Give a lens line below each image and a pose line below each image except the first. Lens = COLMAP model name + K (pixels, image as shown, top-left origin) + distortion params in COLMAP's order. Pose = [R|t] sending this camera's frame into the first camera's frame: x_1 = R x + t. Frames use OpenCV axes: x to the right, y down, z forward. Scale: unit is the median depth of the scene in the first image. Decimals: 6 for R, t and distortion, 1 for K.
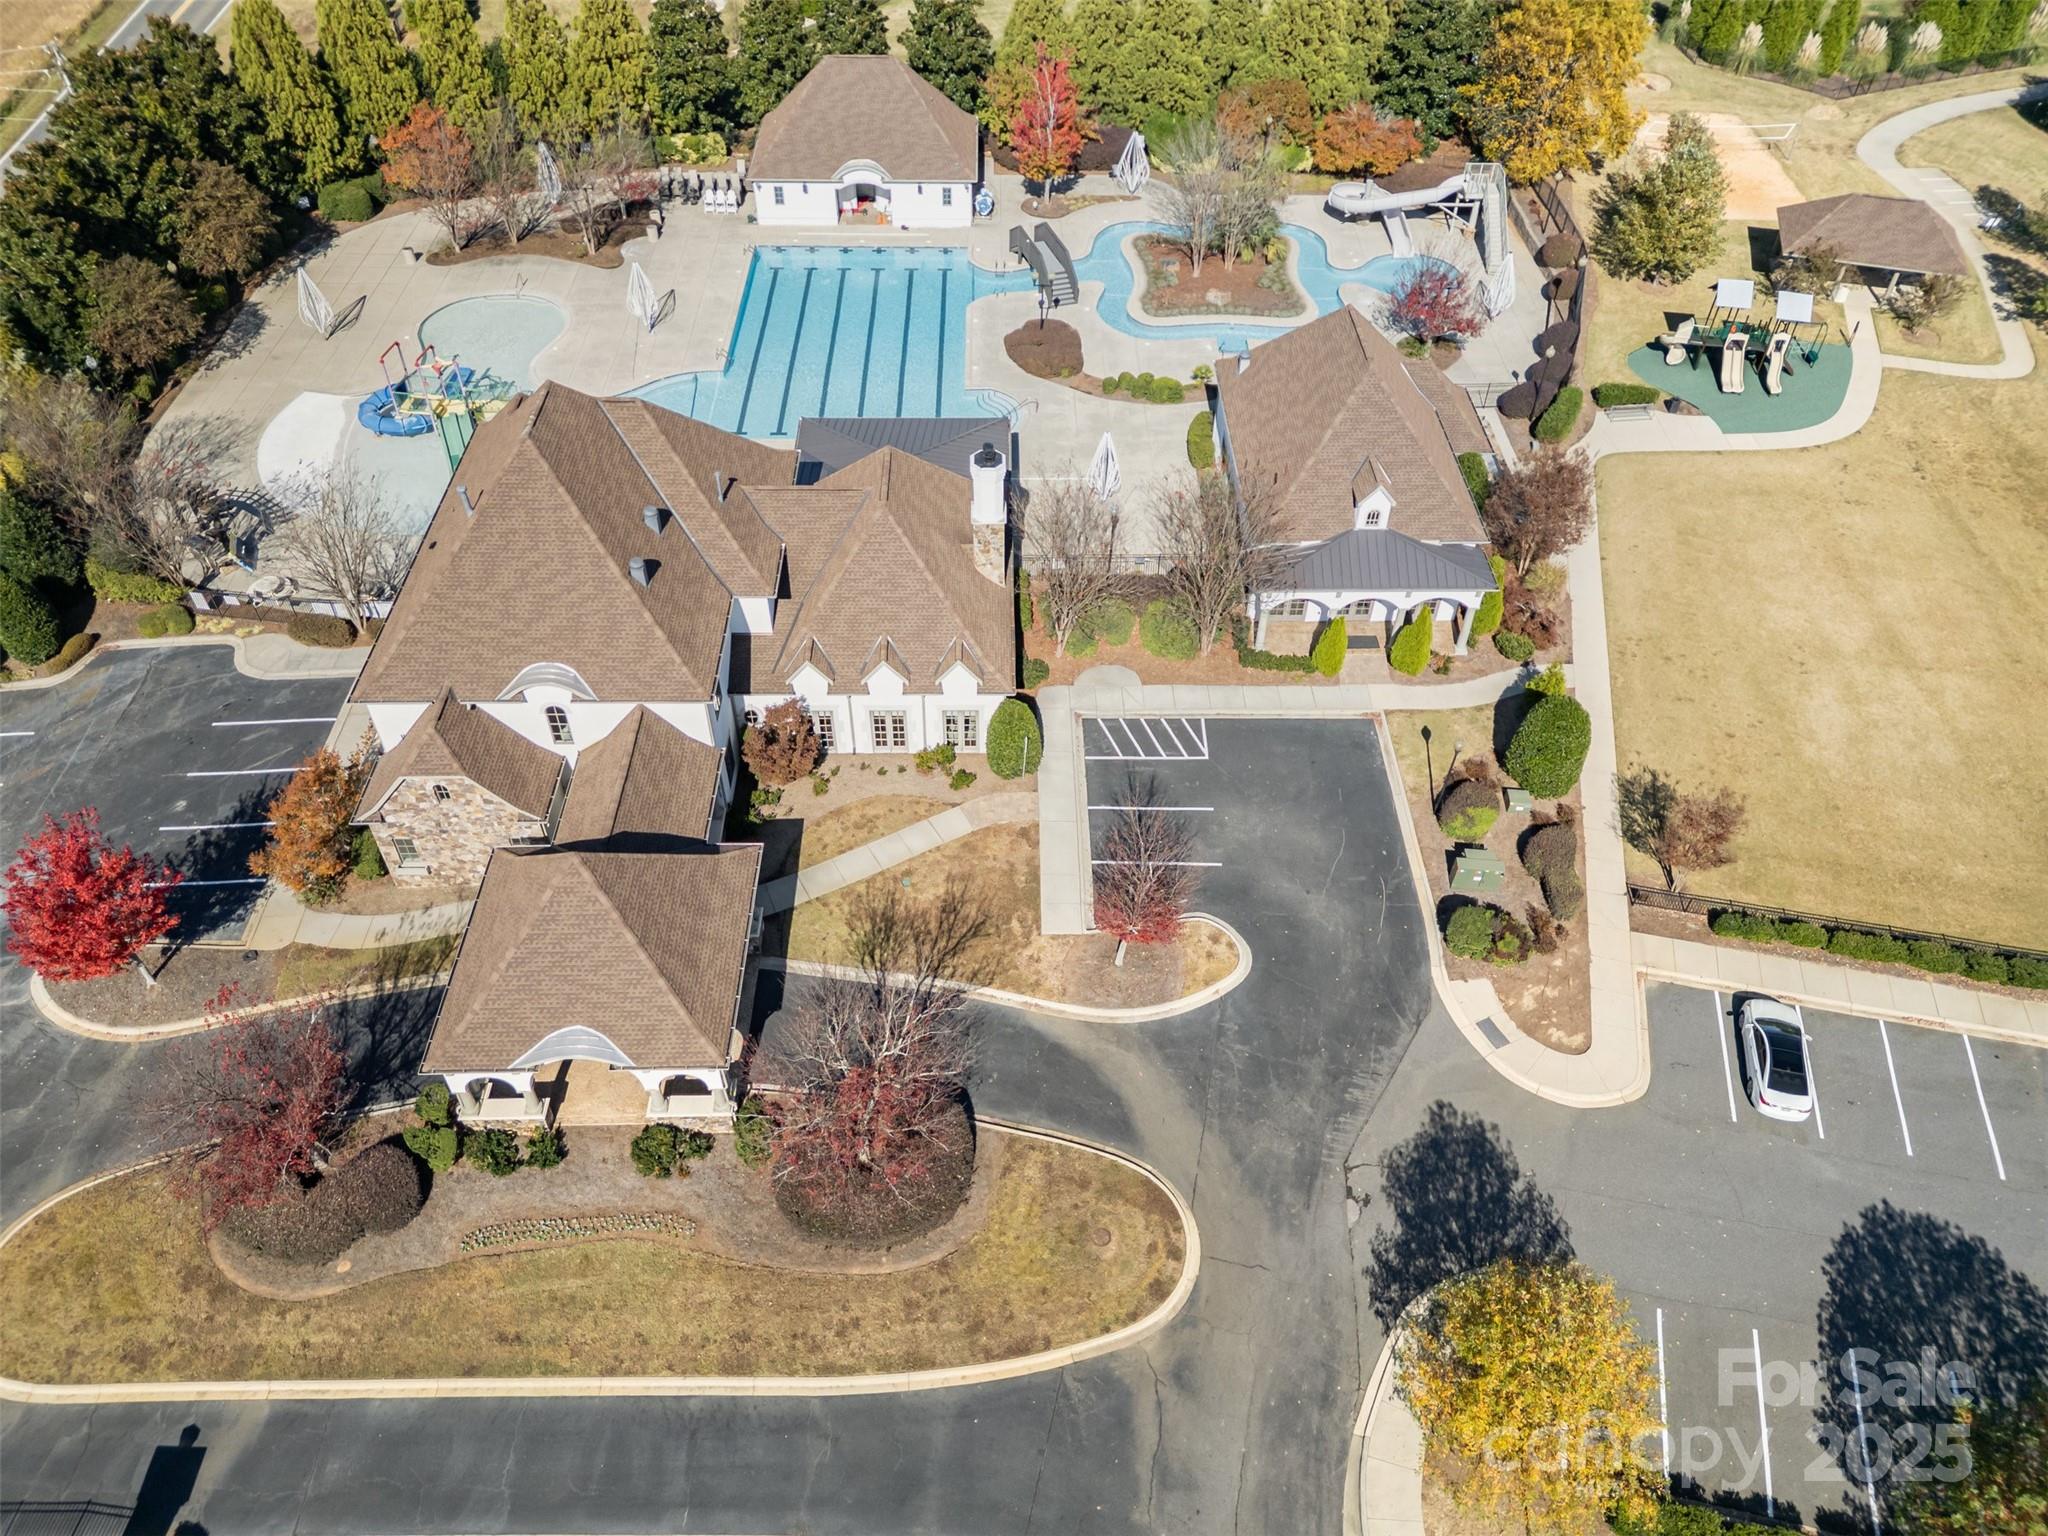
lens RADIAL K [[1433.1, 0, 1024.0], [0, 1433.1, 768.0], [0, 0, 1]] dist [0.023187, -0.000602]
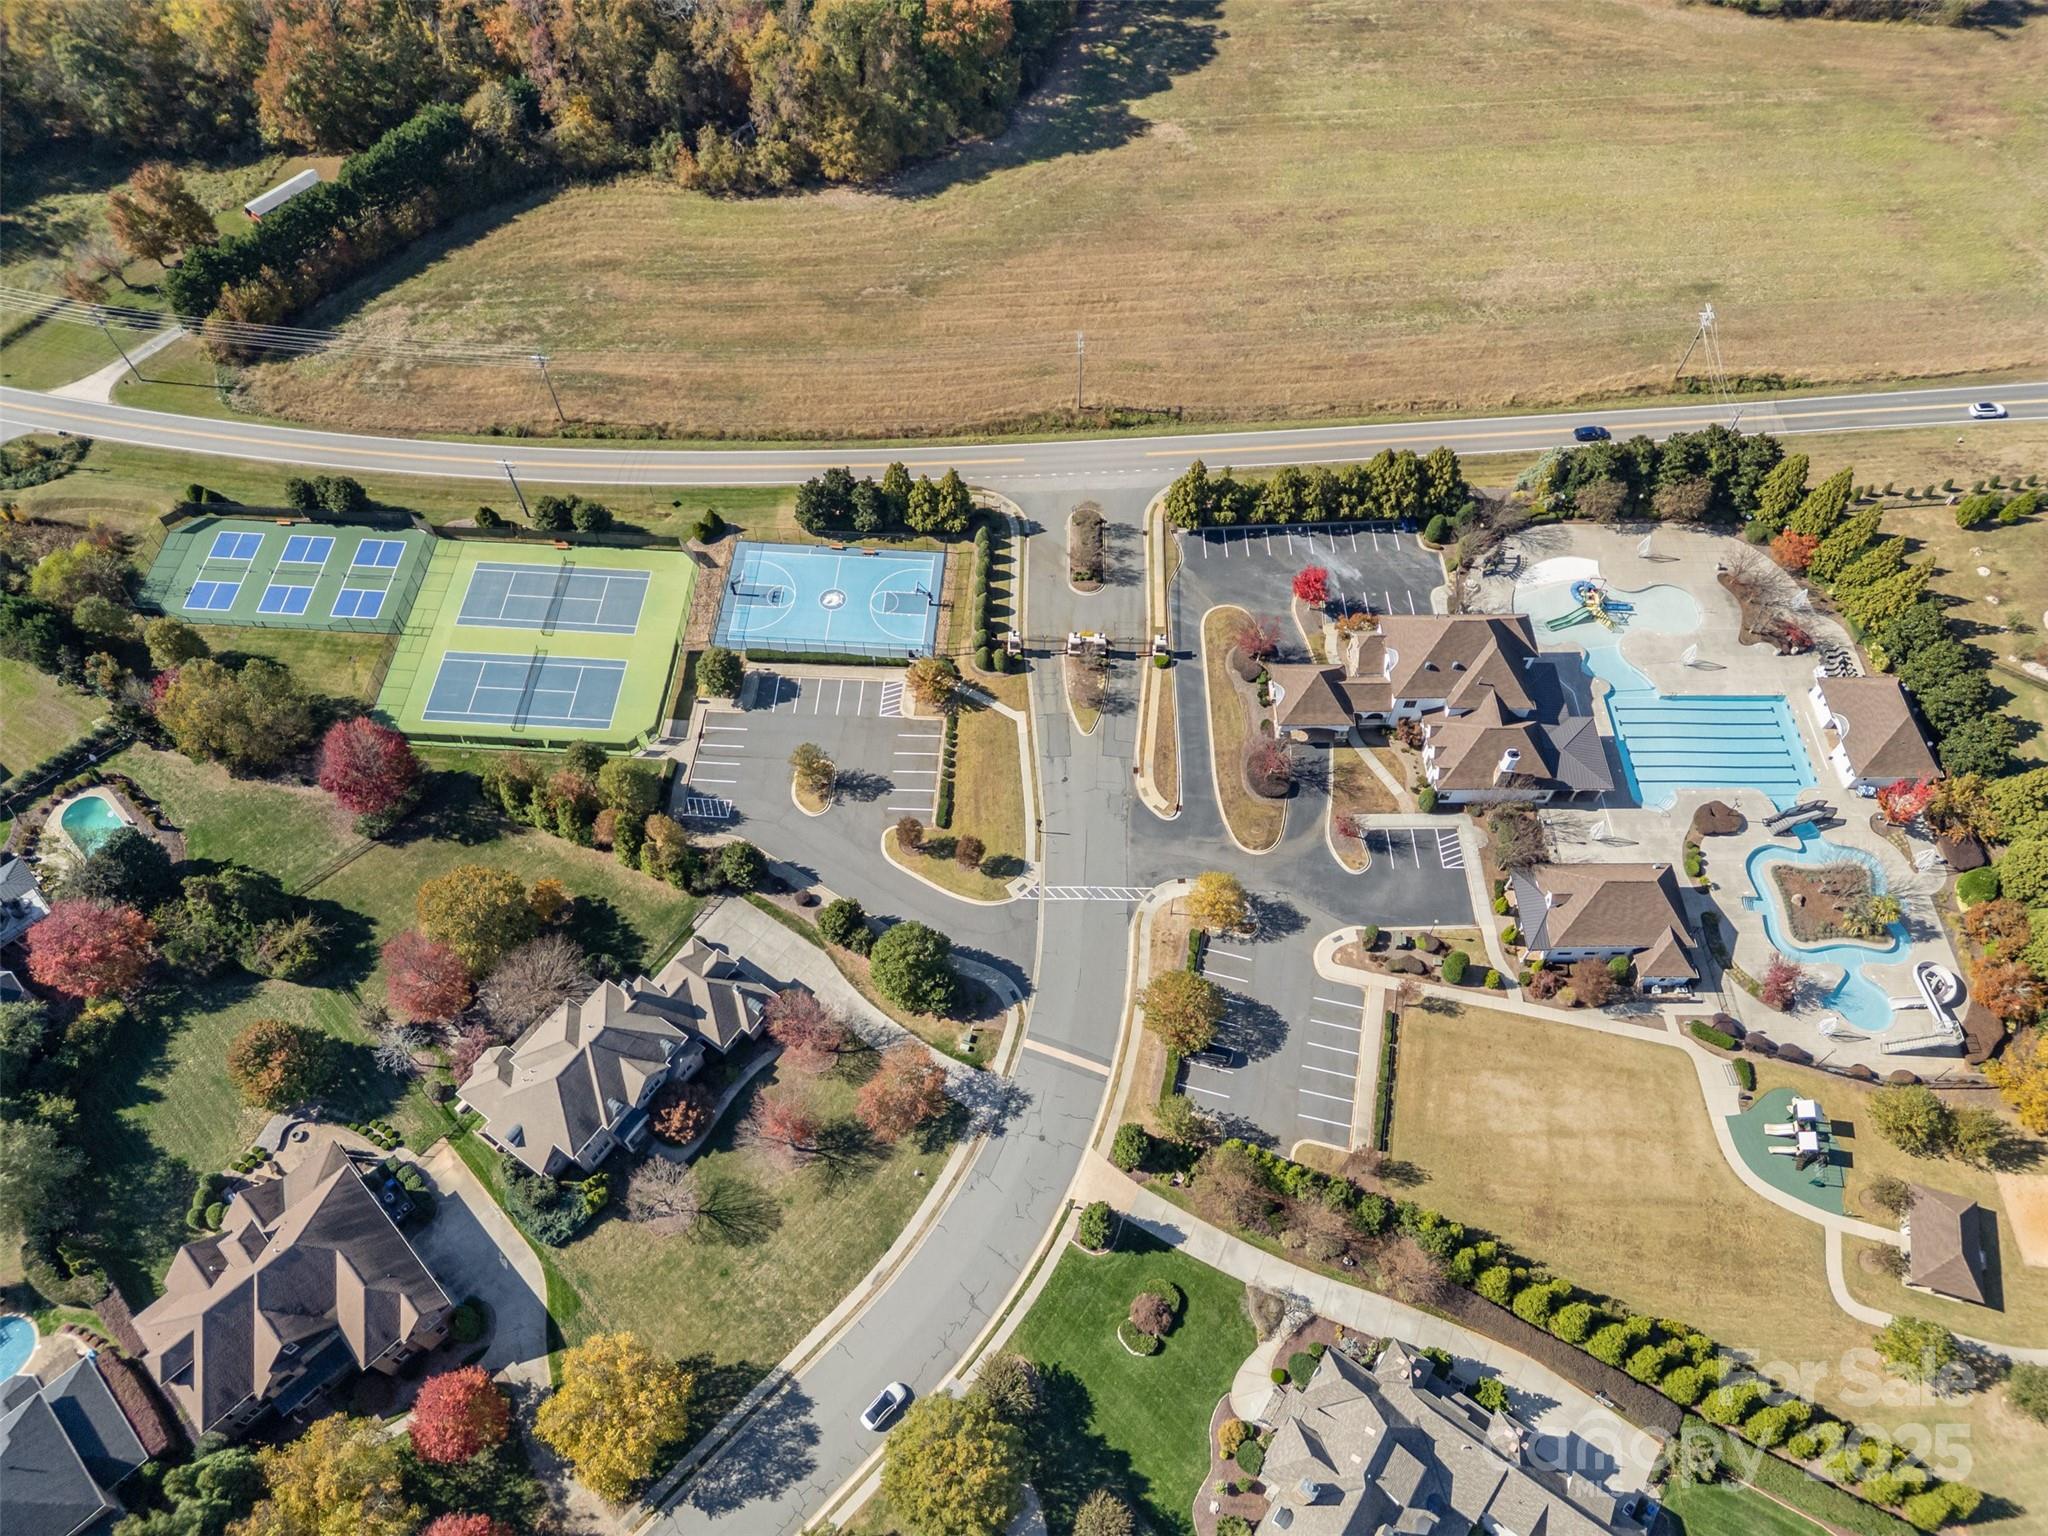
lens RADIAL K [[1433.1, 0, 1024.0], [0, 1433.1, 768.0], [0, 0, 1]] dist [0.023187, -0.000602]
pose [[-0.003384, 0.830415, -0.557134, 1.410432], [-0.714639, 0.387703, 0.582217, -1.039215], [0.699485, 0.400120, 0.592135, -1.197165]]
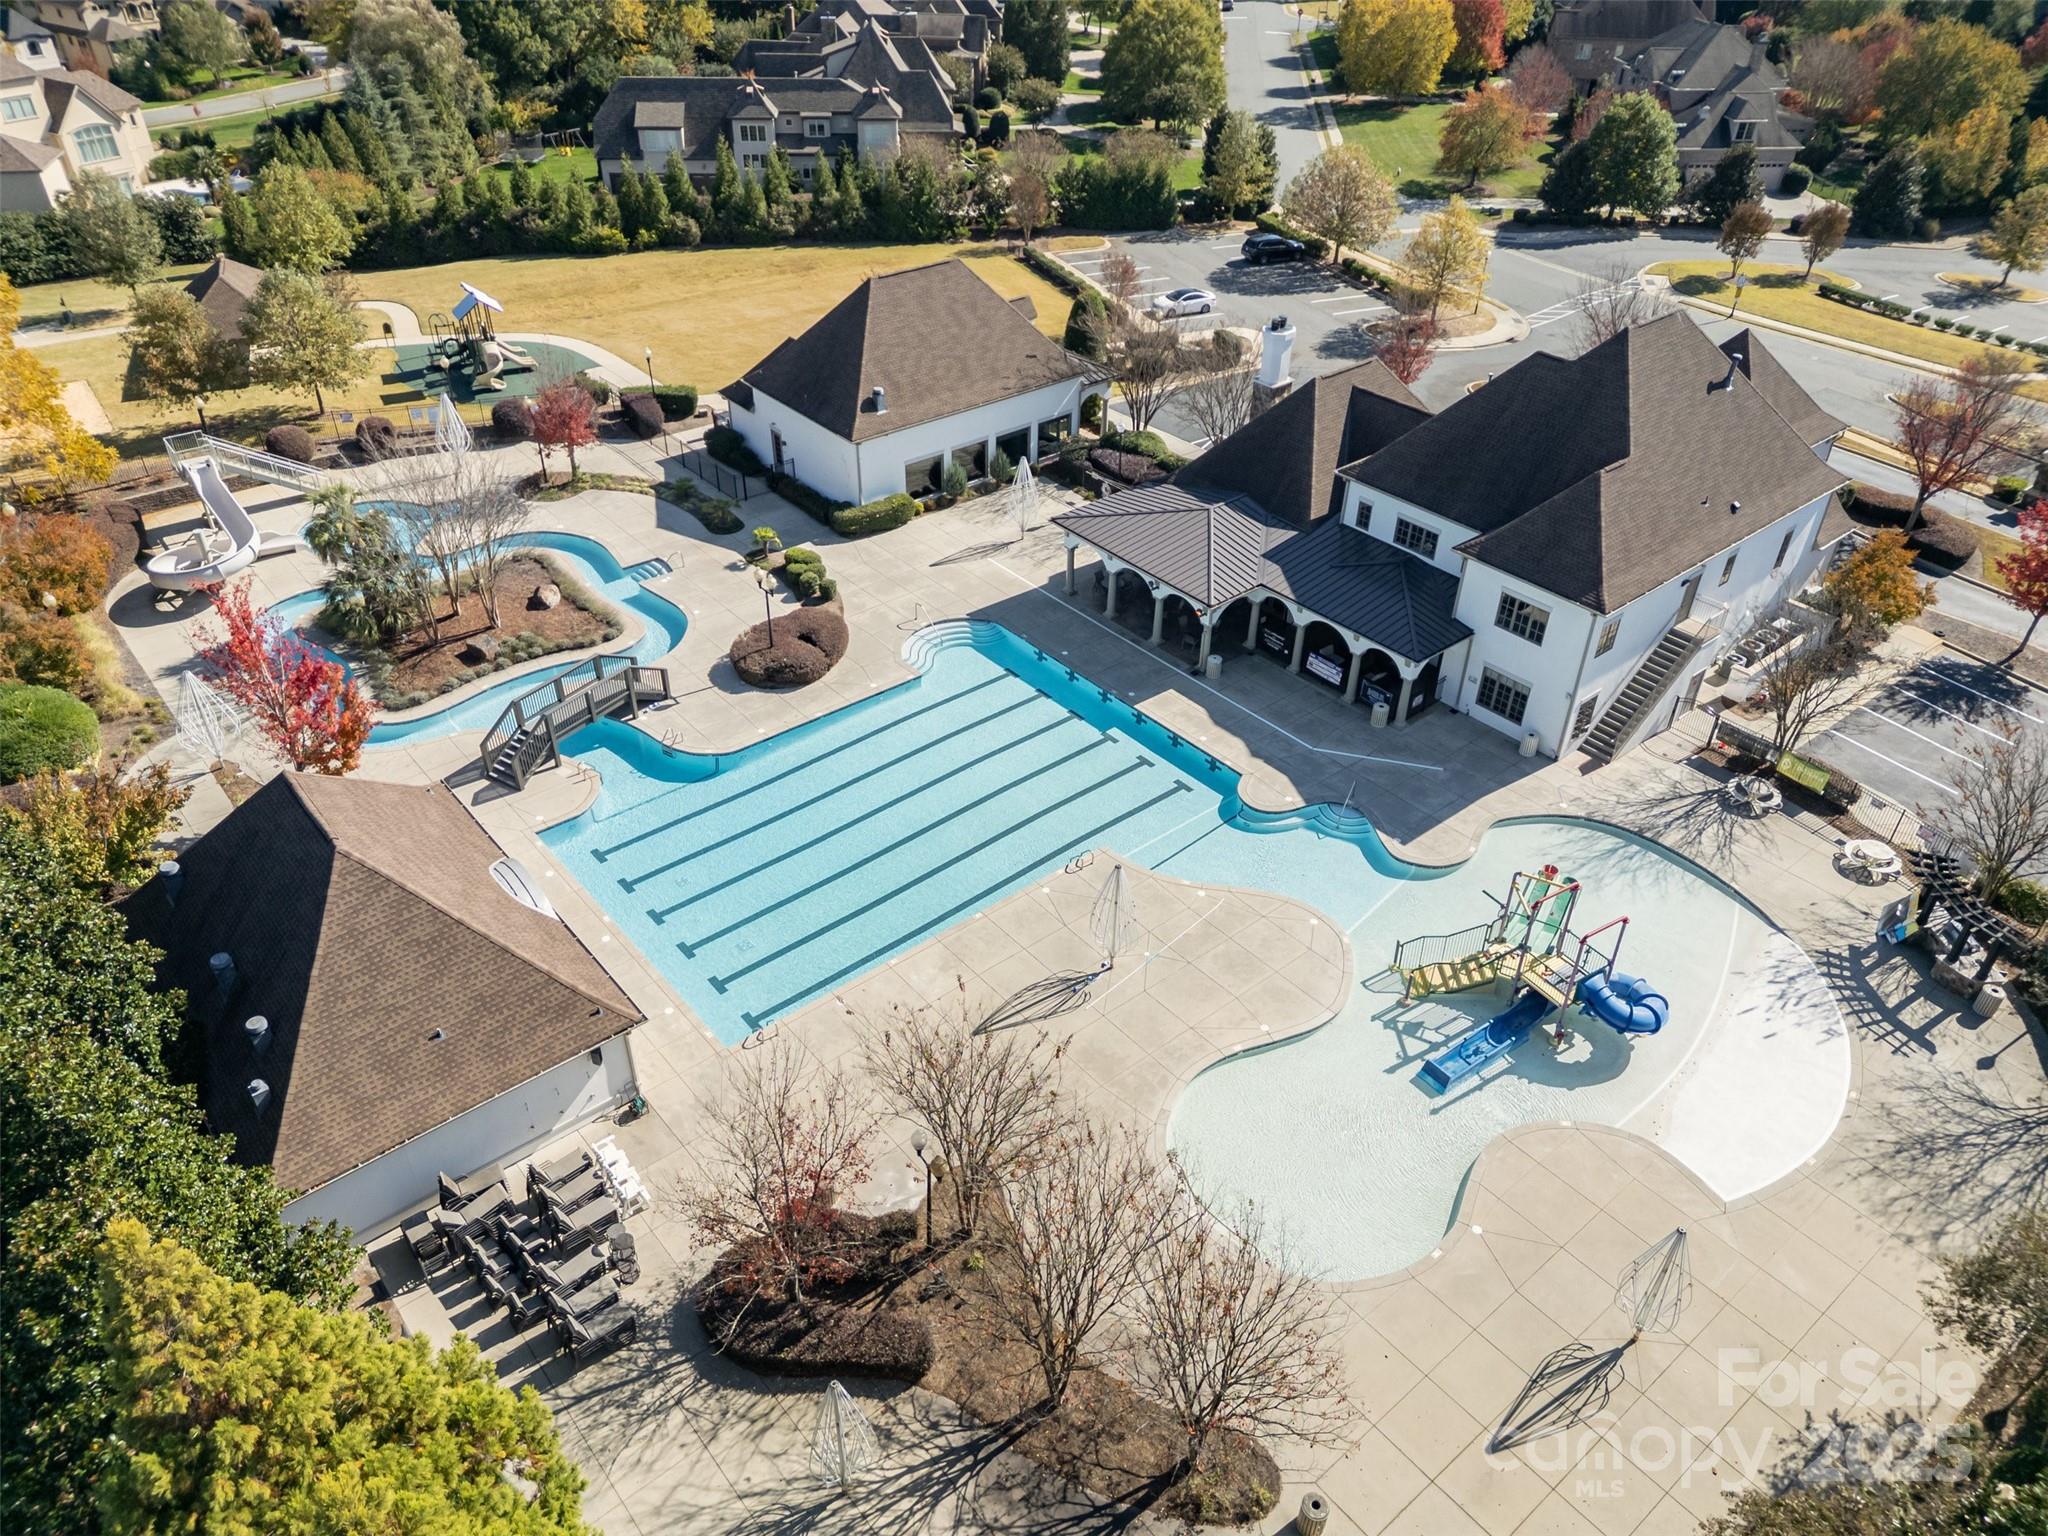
lens RADIAL K [[1433.1, 0, 1024.0], [0, 1433.1, 768.0], [0, 0, 1]] dist [0.023187, -0.000602]
pose [[-0.623706, -0.490406, 0.608681, -0.702906], [0.525042, 0.314039, 0.791019, -1.029473], [-0.579070, 0.812946, 0.061616, 1.194260]]
